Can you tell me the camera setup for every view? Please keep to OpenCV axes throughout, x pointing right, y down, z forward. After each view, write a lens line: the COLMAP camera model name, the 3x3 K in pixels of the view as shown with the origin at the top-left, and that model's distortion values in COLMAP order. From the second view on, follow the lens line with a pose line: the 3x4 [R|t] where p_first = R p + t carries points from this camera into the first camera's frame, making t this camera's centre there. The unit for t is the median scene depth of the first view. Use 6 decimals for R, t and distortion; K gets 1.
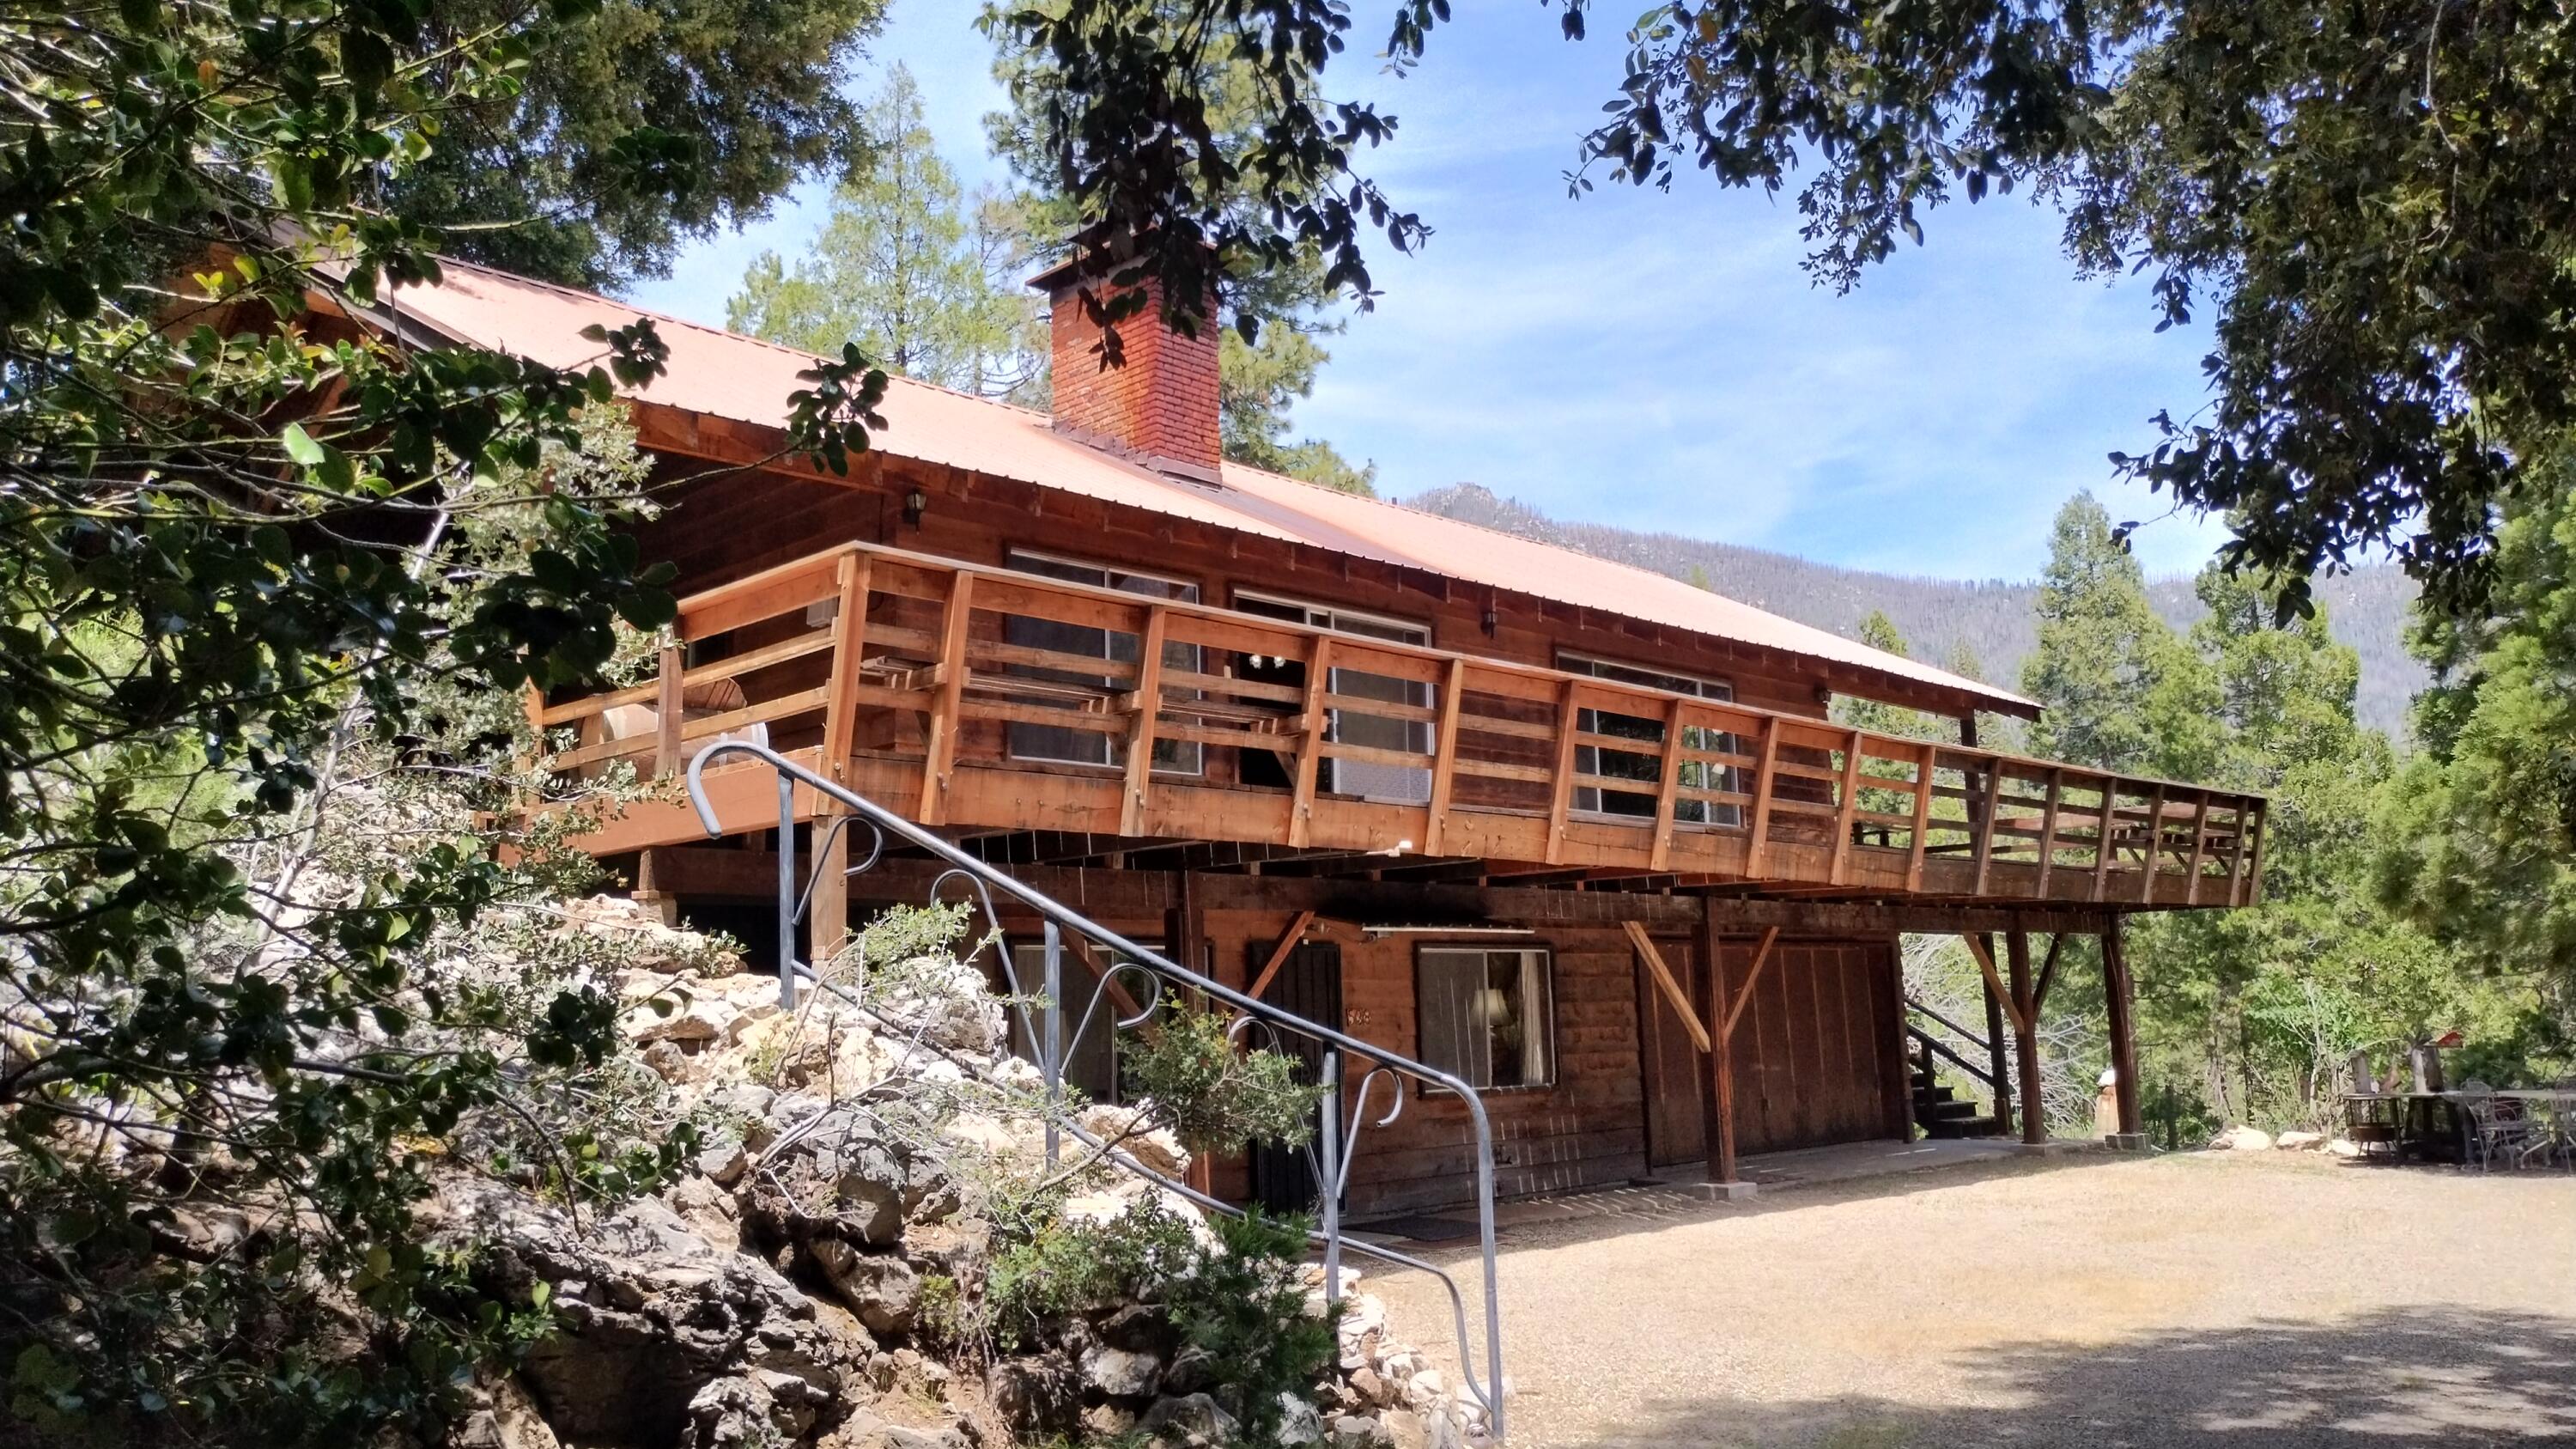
lens RADIAL K [[1899.4, 0, 1299.6], [0, 1899.4, 737.1], [0, 0, 1]] dist [0.065480, -0.088409]
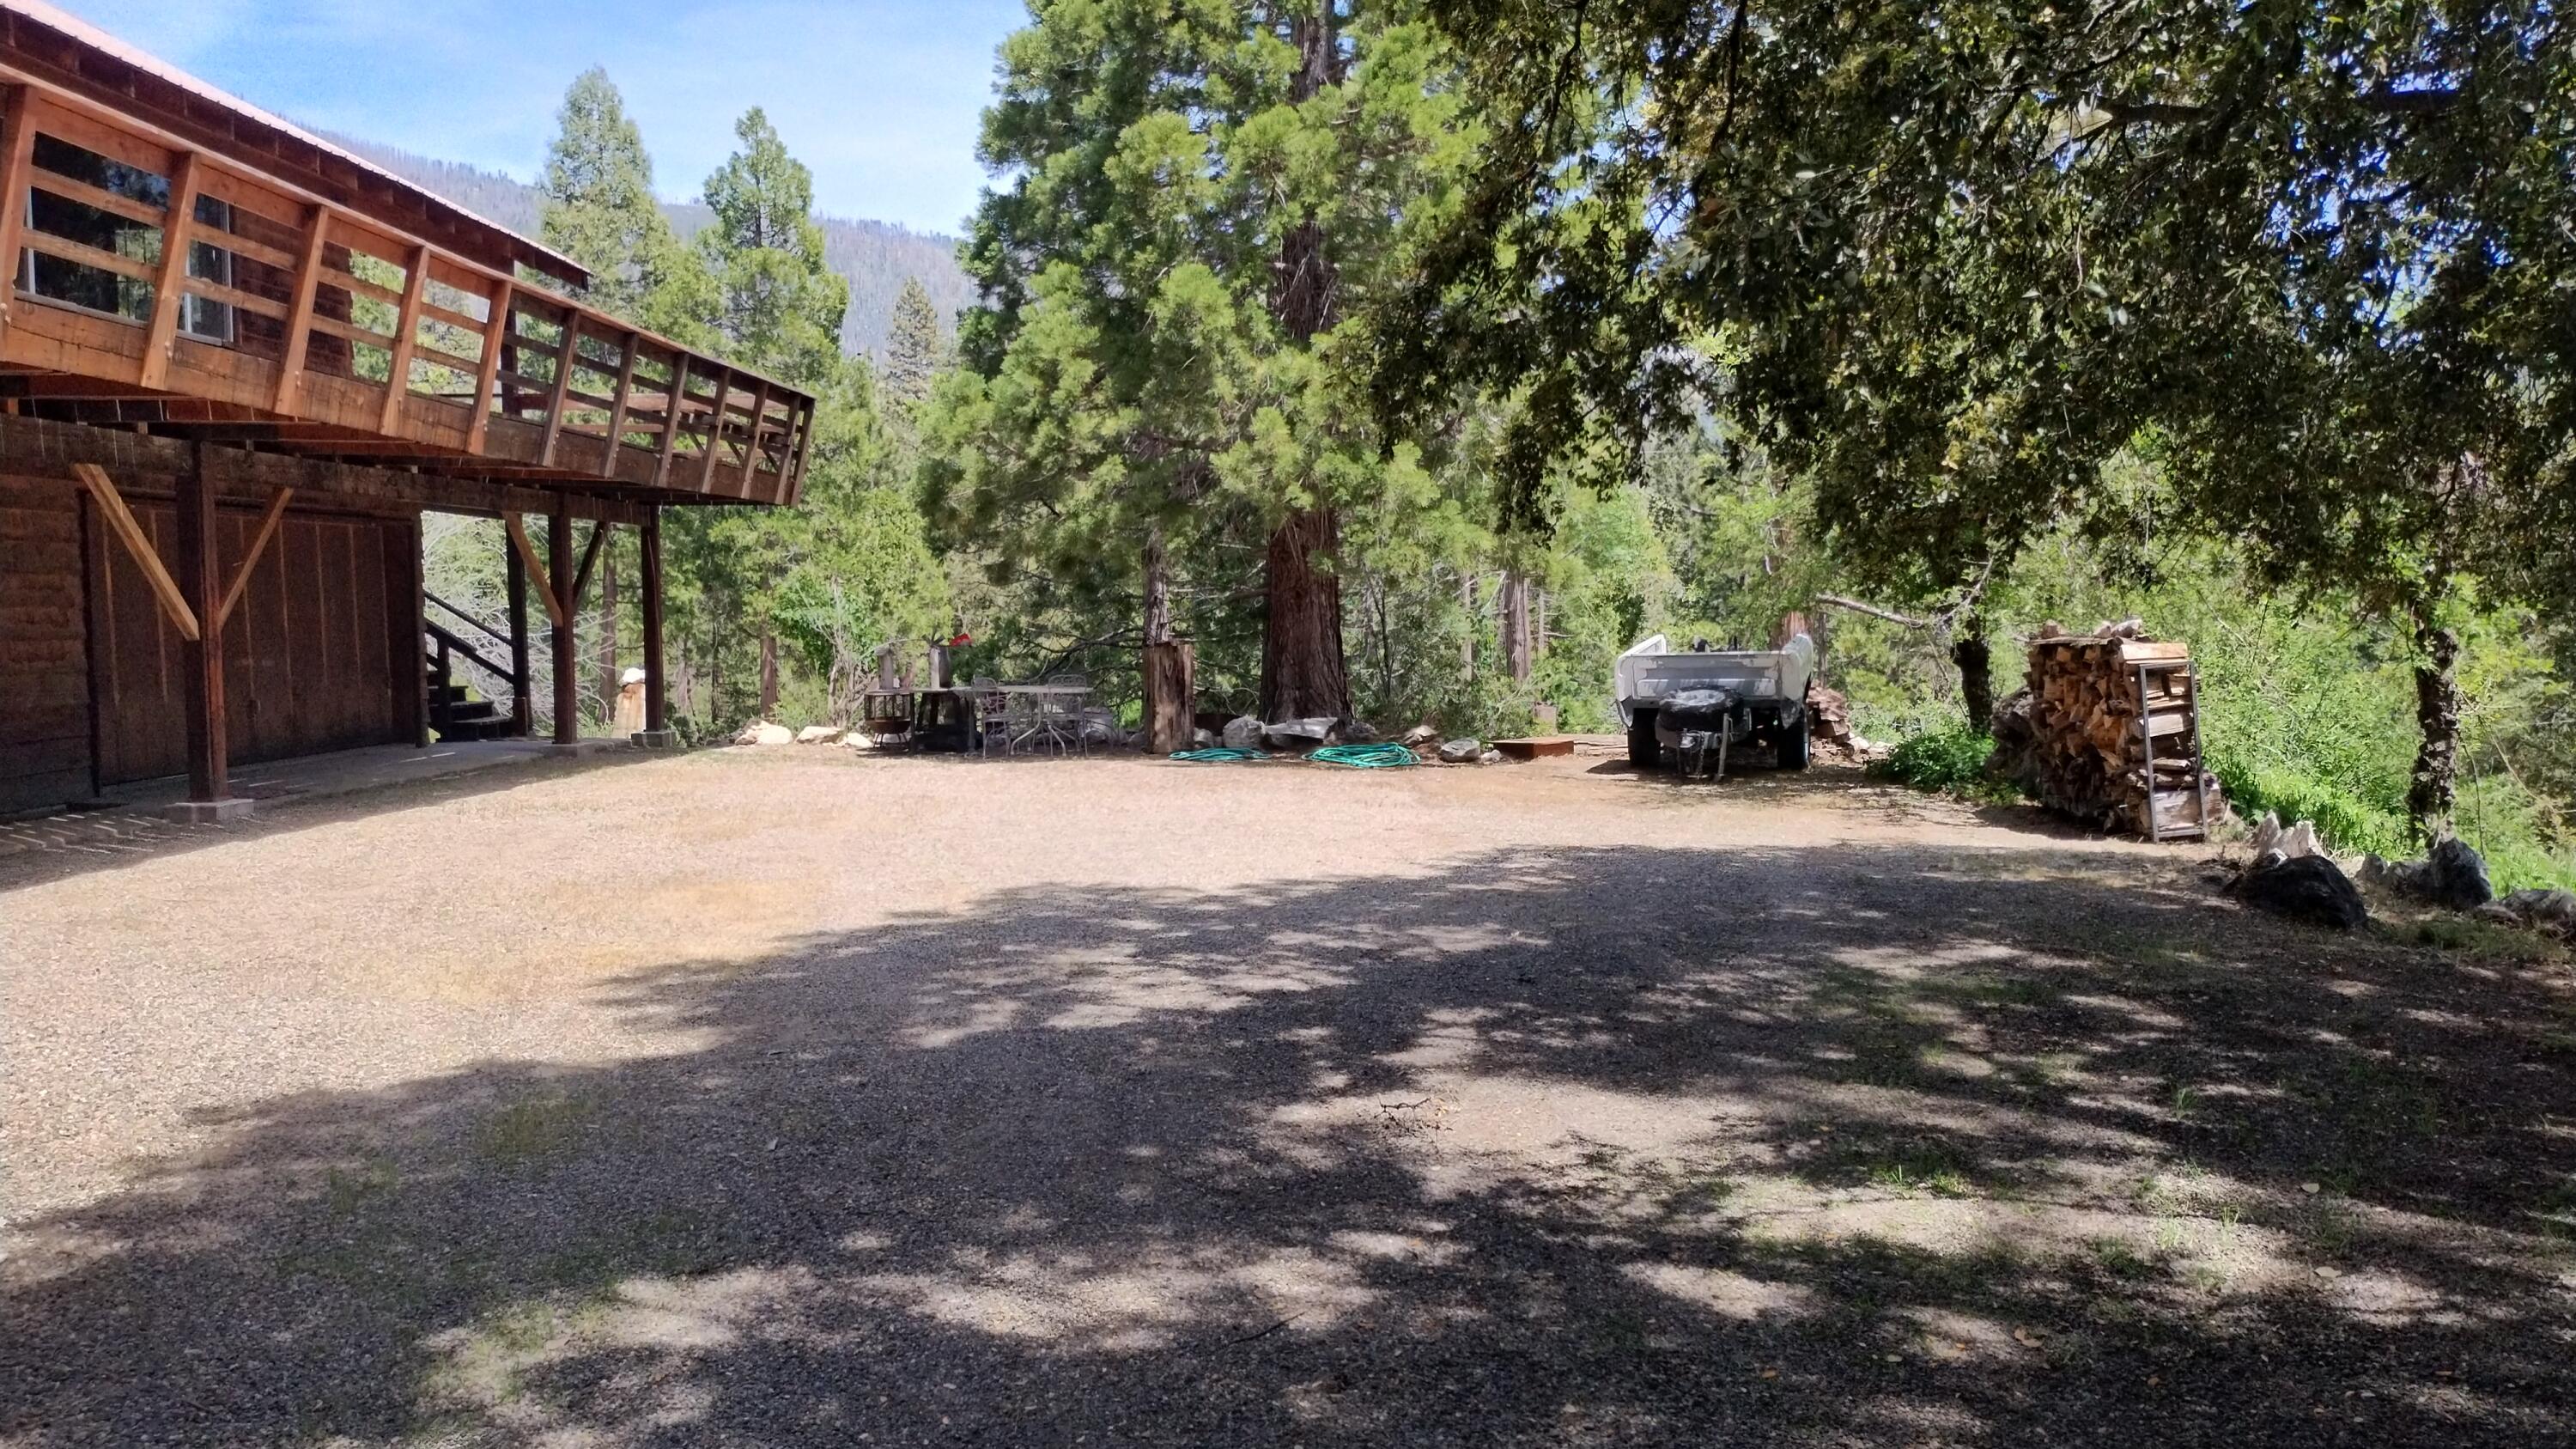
lens RADIAL K [[1899.4, 0, 1301.6], [0, 1899.4, 736.1], [0, 0, 1]] dist [0.065480, -0.088409]
pose [[0.721638, -0.019231, 0.692003, -0.003502], [-0.121250, 0.980651, 0.153695, 0.023889], [-0.681570, -0.194817, 0.705343, 0.109868]]
